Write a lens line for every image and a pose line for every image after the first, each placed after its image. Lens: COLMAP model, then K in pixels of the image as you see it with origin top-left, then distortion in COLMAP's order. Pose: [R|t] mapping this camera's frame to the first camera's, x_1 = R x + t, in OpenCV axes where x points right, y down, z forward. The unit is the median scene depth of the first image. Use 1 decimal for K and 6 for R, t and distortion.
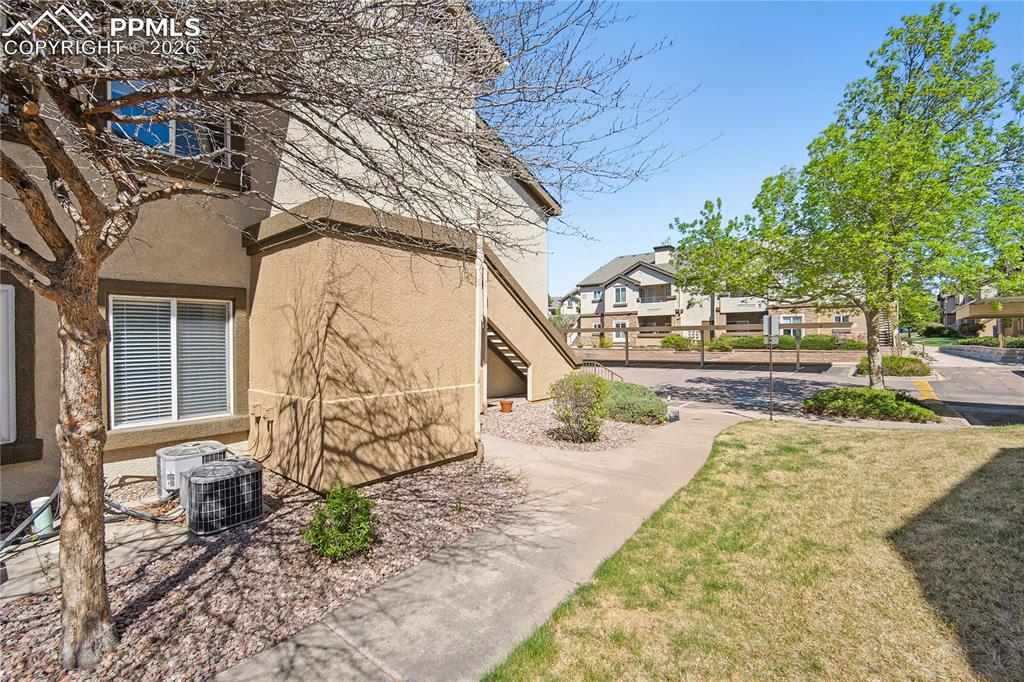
lens RADIAL K [[403.4, 0, 514.1], [0, 403.4, 341.0], [0, 0, 1]] dist [0.001203, 0.000050]
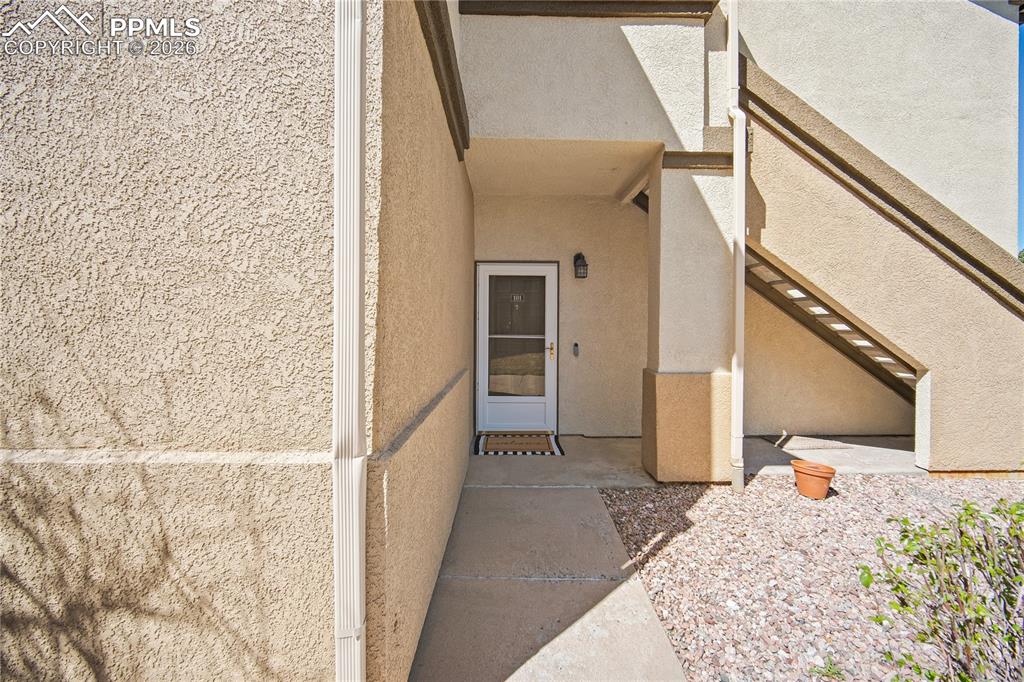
lens RADIAL K [[404.0, 0, 514.6], [0, 404.0, 336.2], [0, 0, 1]] dist [-0.003535, -0.000034]
pose [[0.676900, 0.018903, -0.735832, 0.071676], [-0.001527, 0.999704, 0.024277, 0.021476], [0.736074, -0.015309, 0.676728, 0.570748]]
